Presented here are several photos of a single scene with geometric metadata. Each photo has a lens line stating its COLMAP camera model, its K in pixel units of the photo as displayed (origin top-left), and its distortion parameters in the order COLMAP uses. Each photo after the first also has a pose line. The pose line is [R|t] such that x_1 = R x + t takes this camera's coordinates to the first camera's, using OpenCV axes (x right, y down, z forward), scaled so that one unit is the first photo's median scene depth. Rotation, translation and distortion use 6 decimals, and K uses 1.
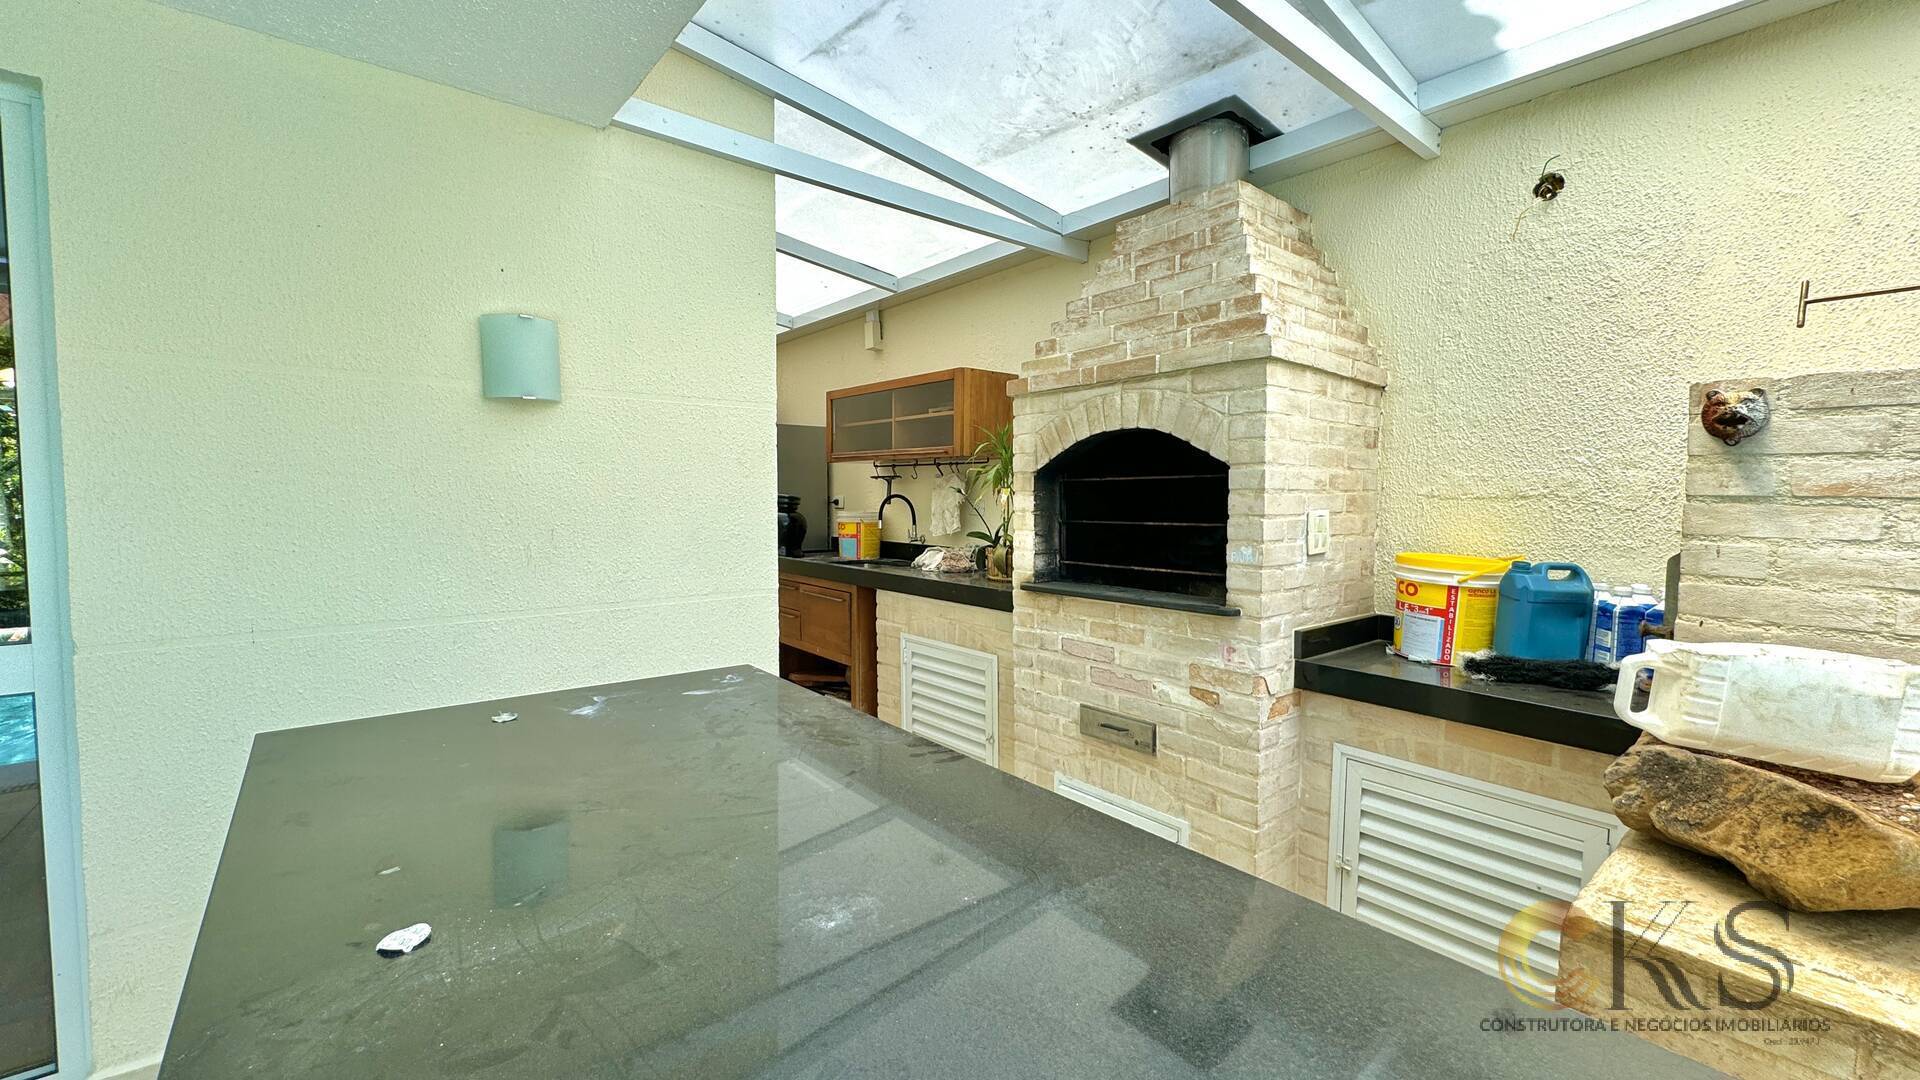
lens RADIAL K [[769.8, 0, 962.6], [0, 769.8, 540.9], [0, 0, 1]] dist [0.003898, -0.000845]
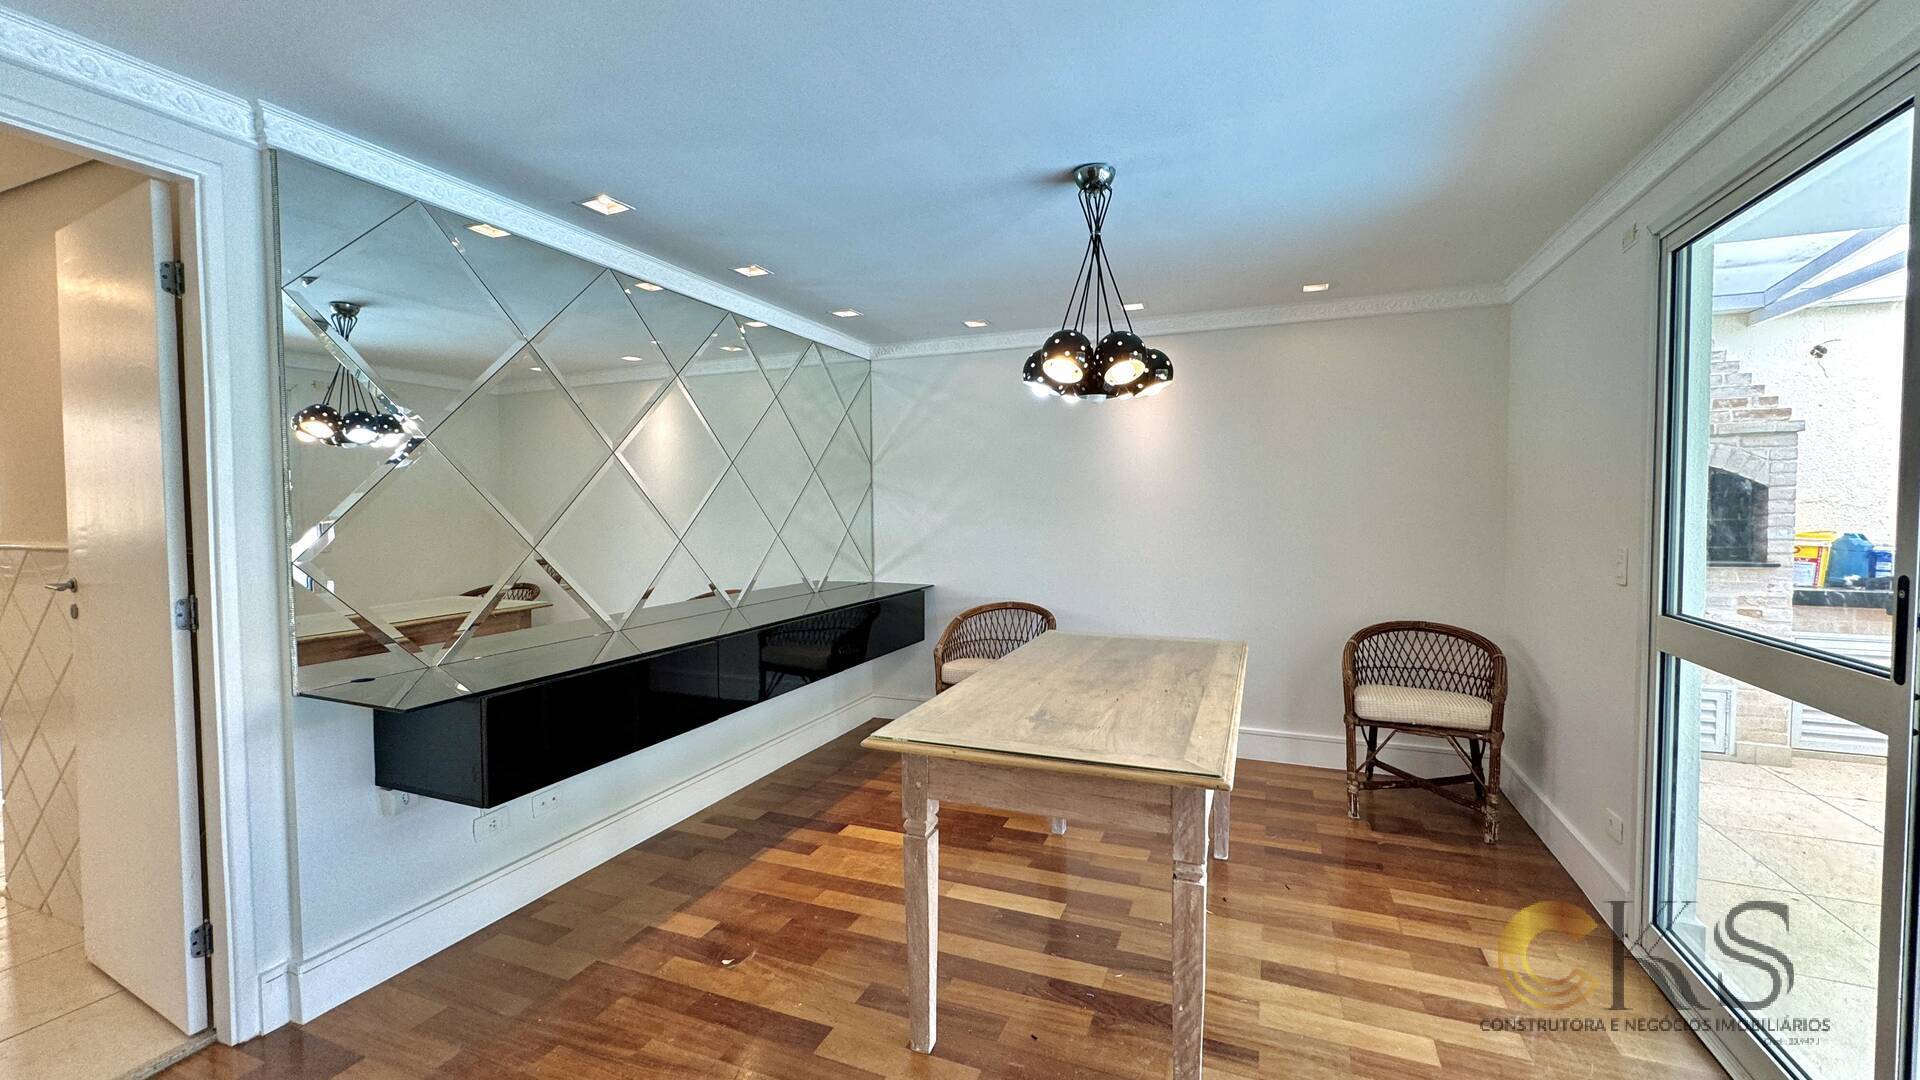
lens RADIAL K [[769.8, 0, 956.1], [0, 769.8, 537.6], [0, 0, 1]] dist [0.003898, -0.000845]
pose [[0.884030, -0.030460, 0.466437, -2.263083], [0.041251, 0.999065, -0.012942, -0.031524], [-0.465607, 0.030682, 0.884460, 0.263702]]
